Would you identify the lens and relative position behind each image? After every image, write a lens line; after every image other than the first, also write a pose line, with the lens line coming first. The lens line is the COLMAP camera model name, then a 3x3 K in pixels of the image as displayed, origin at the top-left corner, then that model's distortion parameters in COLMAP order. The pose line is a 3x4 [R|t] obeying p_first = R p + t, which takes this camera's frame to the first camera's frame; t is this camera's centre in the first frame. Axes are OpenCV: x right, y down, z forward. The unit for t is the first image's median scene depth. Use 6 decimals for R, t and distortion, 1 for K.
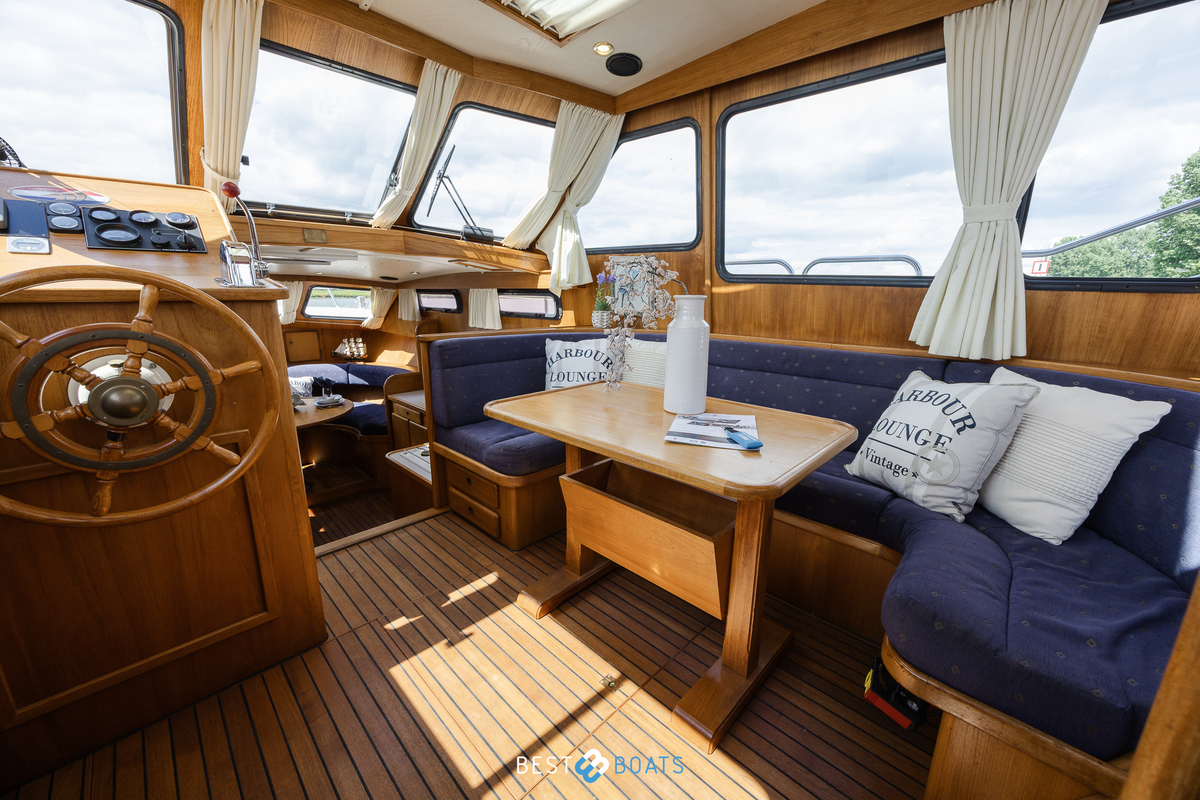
lens RADIAL K [[457.7, 0, 597.9], [0, 457.7, 402.3], [0, 0, 1]] dist [-0.000176, 0.000042]
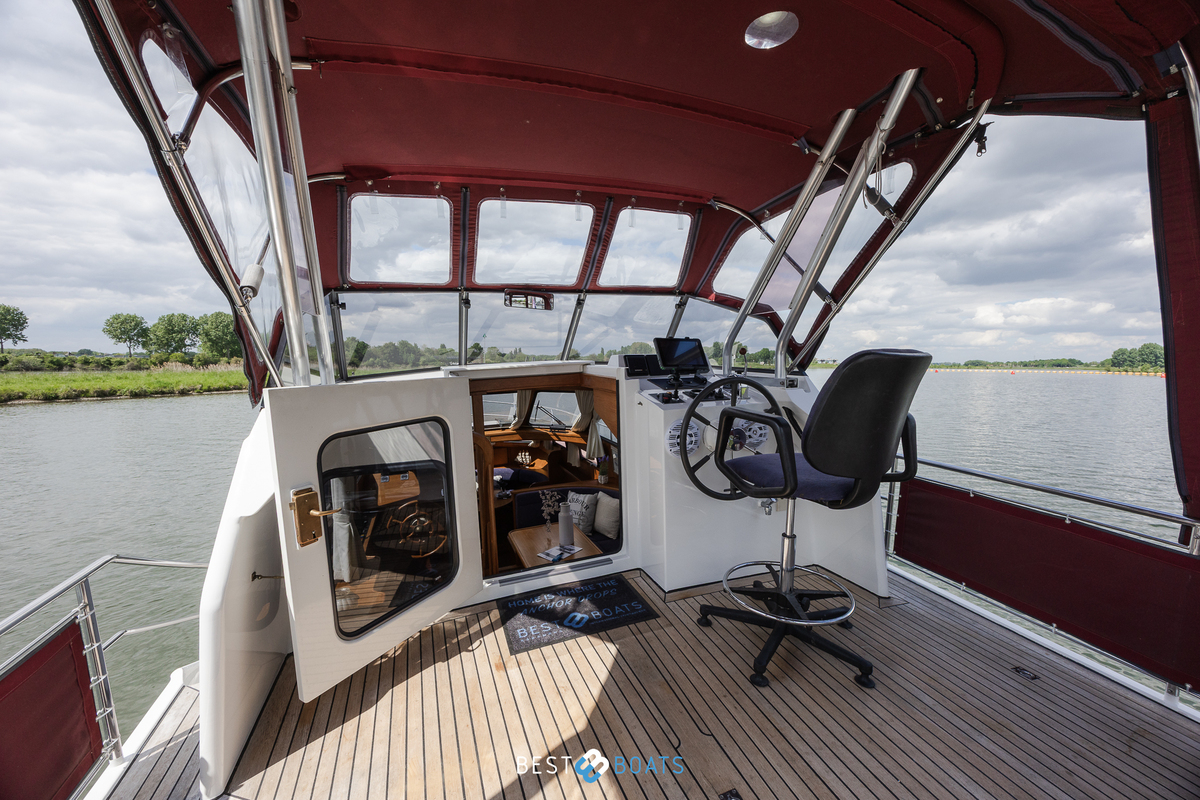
lens RADIAL K [[458.5, 0, 601.2], [0, 458.5, 401.5], [0, 0, 1]] dist [-0.000514, 0.000186]
pose [[0.907987, -0.001050, -0.418998, 0.984625], [-0.051894, 0.992016, -0.114944, -0.333632], [0.415773, 0.126111, 0.900682, -0.980804]]
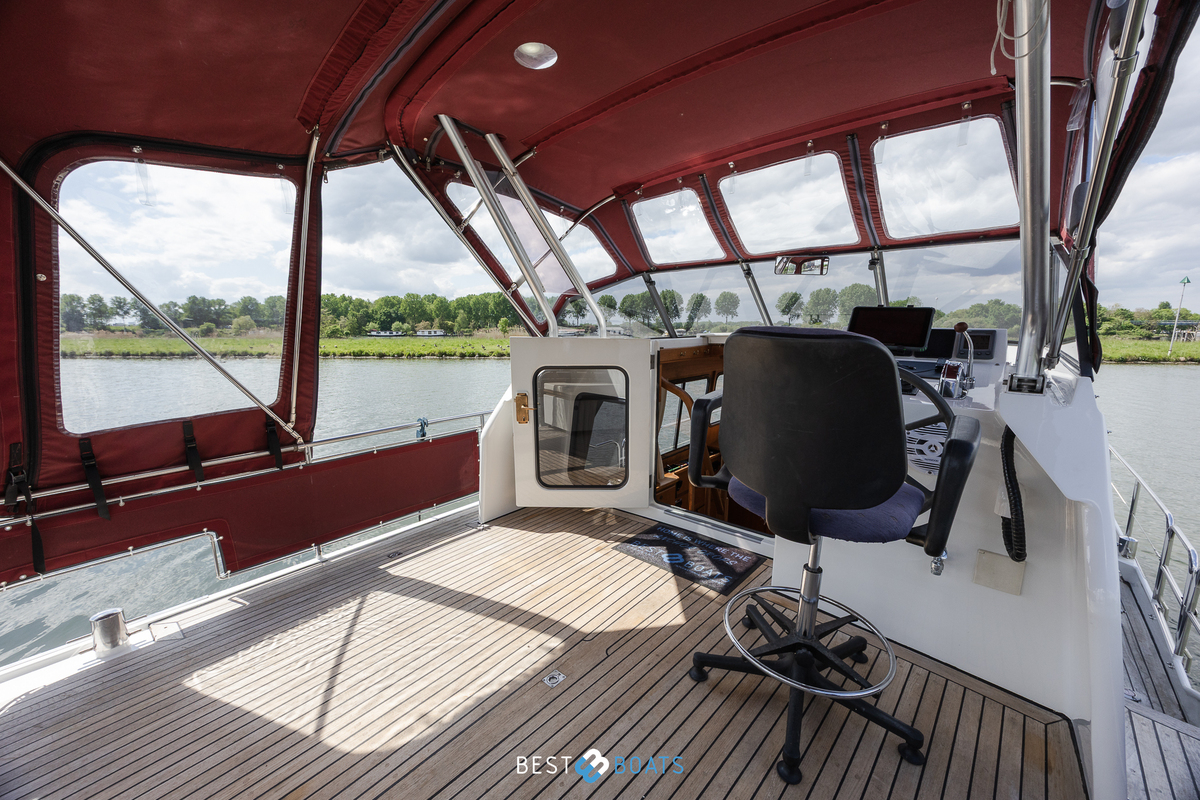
lens RADIAL K [[457.7, 0, 597.9], [0, 457.7, 402.3], [0, 0, 1]] dist [-0.000176, 0.000042]
pose [[0.054156, 0.151589, -0.986959, 1.498168], [-0.232685, 0.963115, 0.135159, -0.443017], [0.971043, 0.222331, 0.087431, -0.488444]]
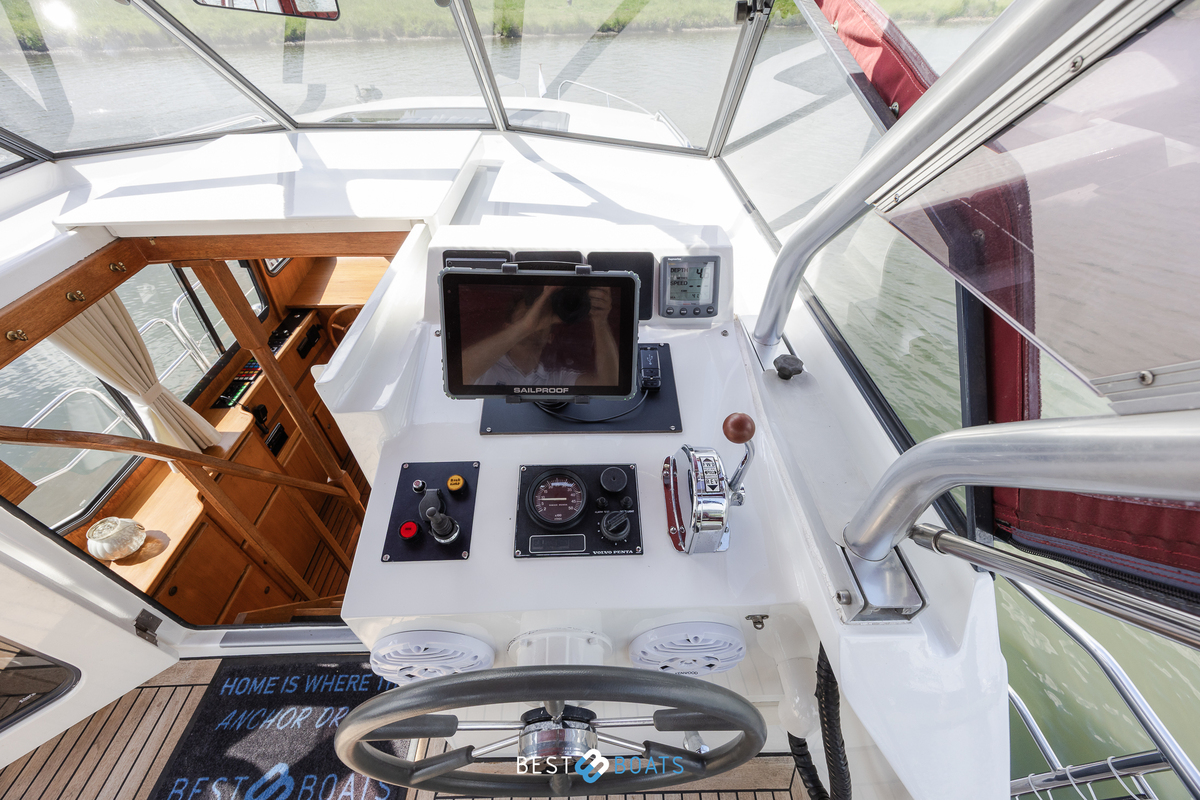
lens RADIAL K [[468.8, 0, 600.6], [0, 468.8, 399.1], [0, 0, 1]] dist [0.006011, 0.000076]
pose [[0.722935, 0.462289, -0.513473, 0.901508], [-0.154294, 0.832430, 0.532216, -0.720807], [0.673468, -0.305532, 0.673121, -0.131900]]
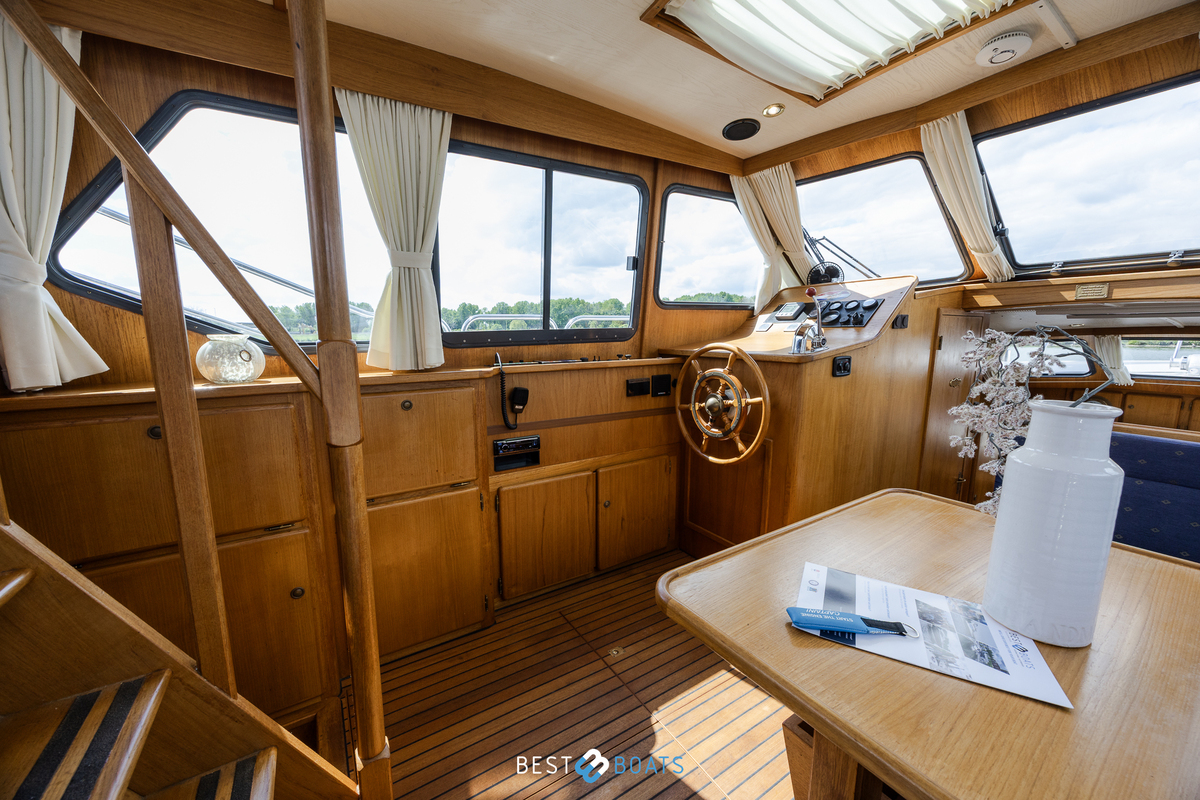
lens RADIAL K [[465.3, 0, 599.3], [0, 465.3, 402.2], [0, 0, 1]] dist [0.000006, -0.000147]
pose [[-0.222083, 0.147101, -0.963868, 0.485351], [-0.229156, 0.952989, 0.198240, -0.132651], [0.947717, 0.264901, -0.177933, 0.358023]]
